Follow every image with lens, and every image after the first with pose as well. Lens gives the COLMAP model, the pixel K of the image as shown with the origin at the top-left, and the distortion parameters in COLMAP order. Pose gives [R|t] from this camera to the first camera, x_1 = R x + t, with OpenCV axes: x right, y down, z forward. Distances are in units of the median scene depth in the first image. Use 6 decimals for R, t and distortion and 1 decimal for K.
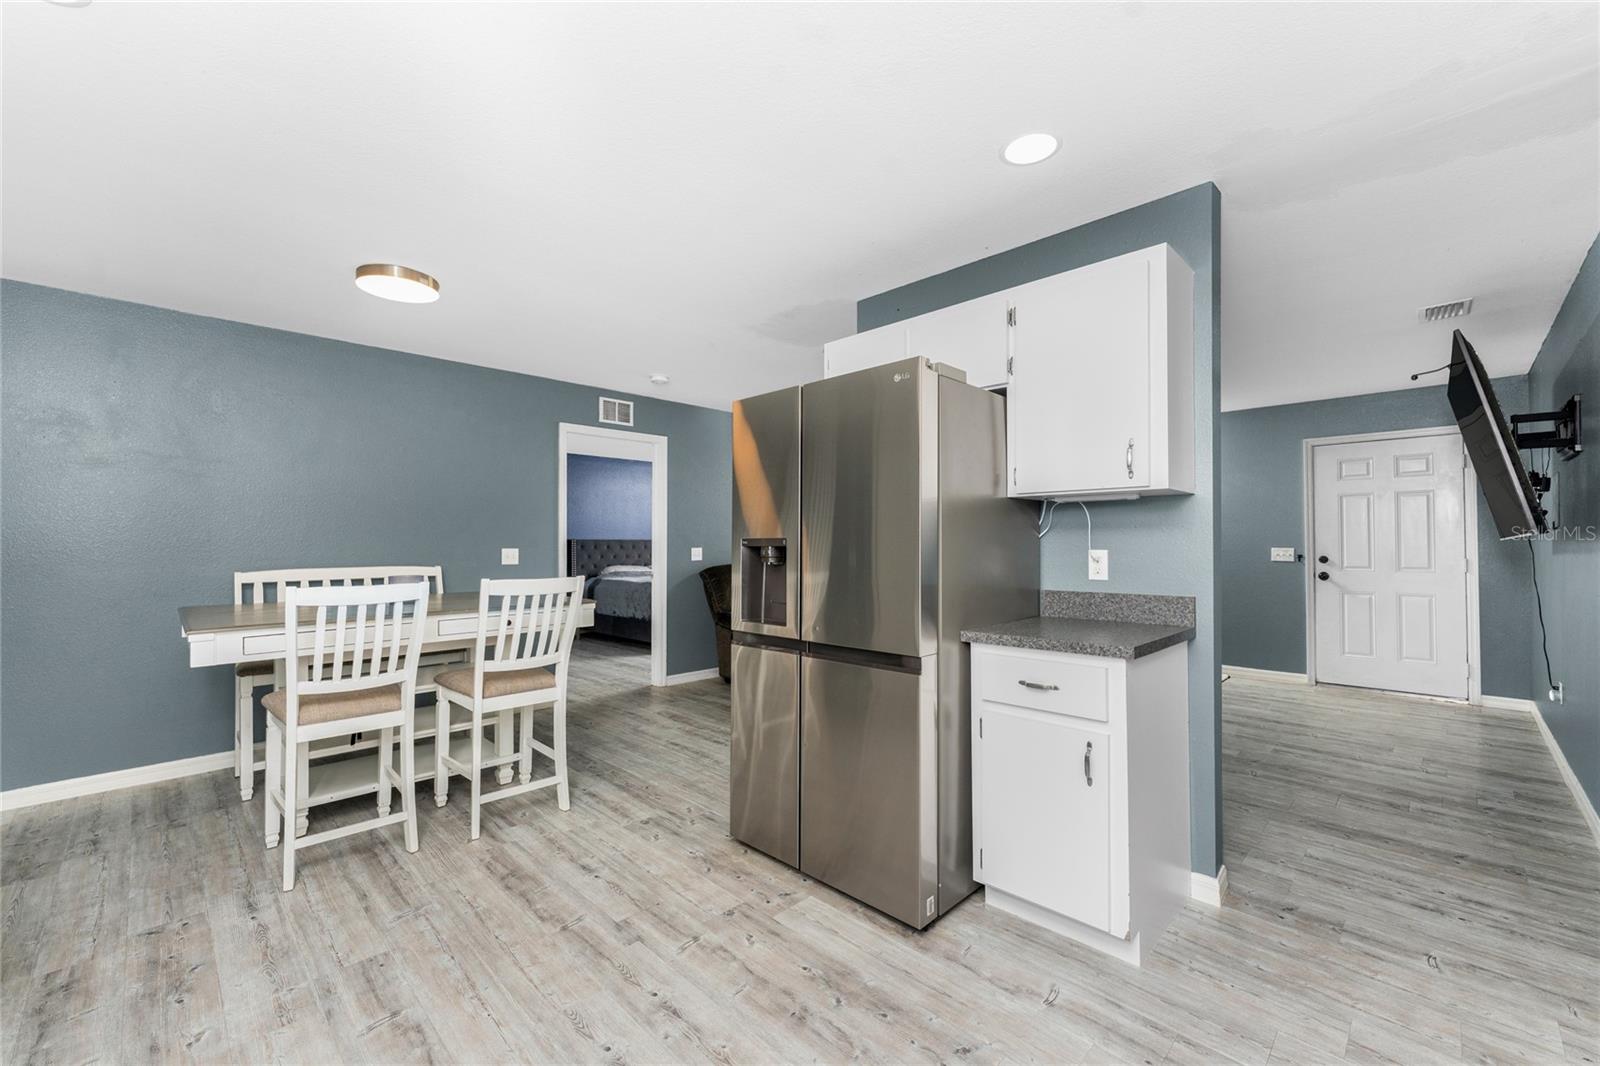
lens RADIAL K [[651.6, 0, 800.0], [0, 651.6, 533.0], [0, 0, 1]] dist [-0.000563, 0.004681]
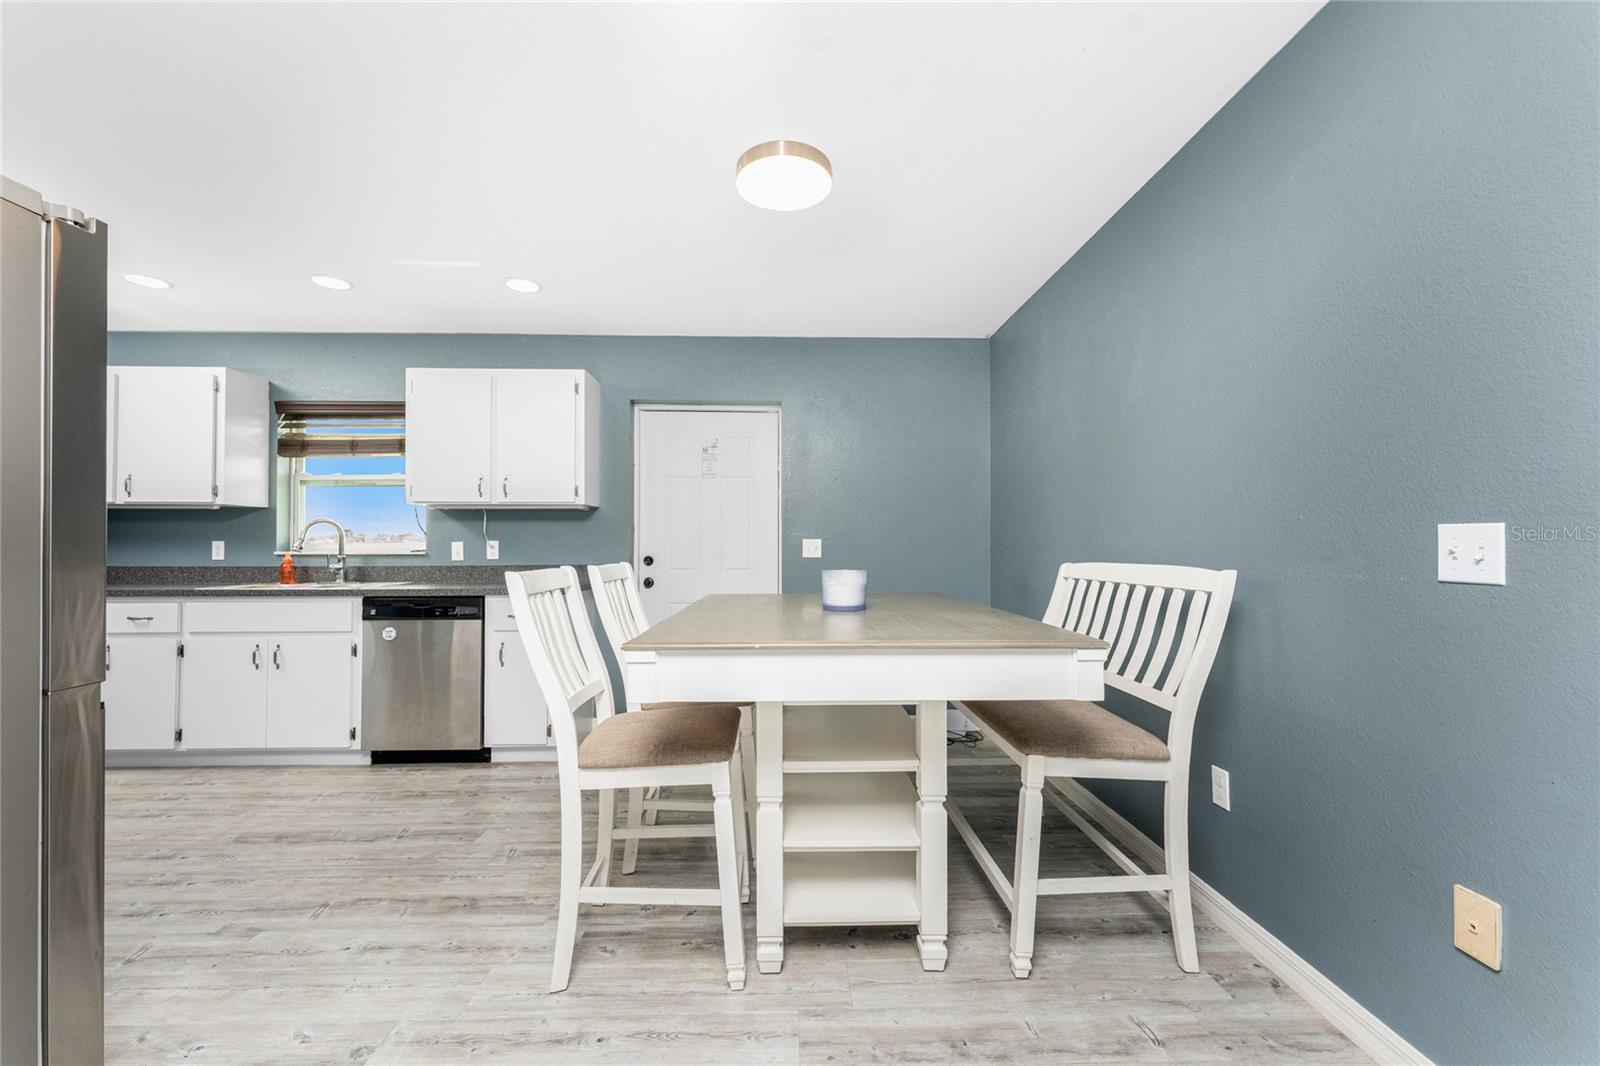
lens RADIAL K [[634.6, 0, 795.4], [0, 634.6, 540.0], [0, 0, 1]] dist [0.002372, 0.000128]
pose [[-0.688365, -0.006308, -0.725337, -0.117473], [0.011217, 0.999750, -0.019340, 0.058144], [0.725278, -0.021449, -0.688122, 1.760685]]
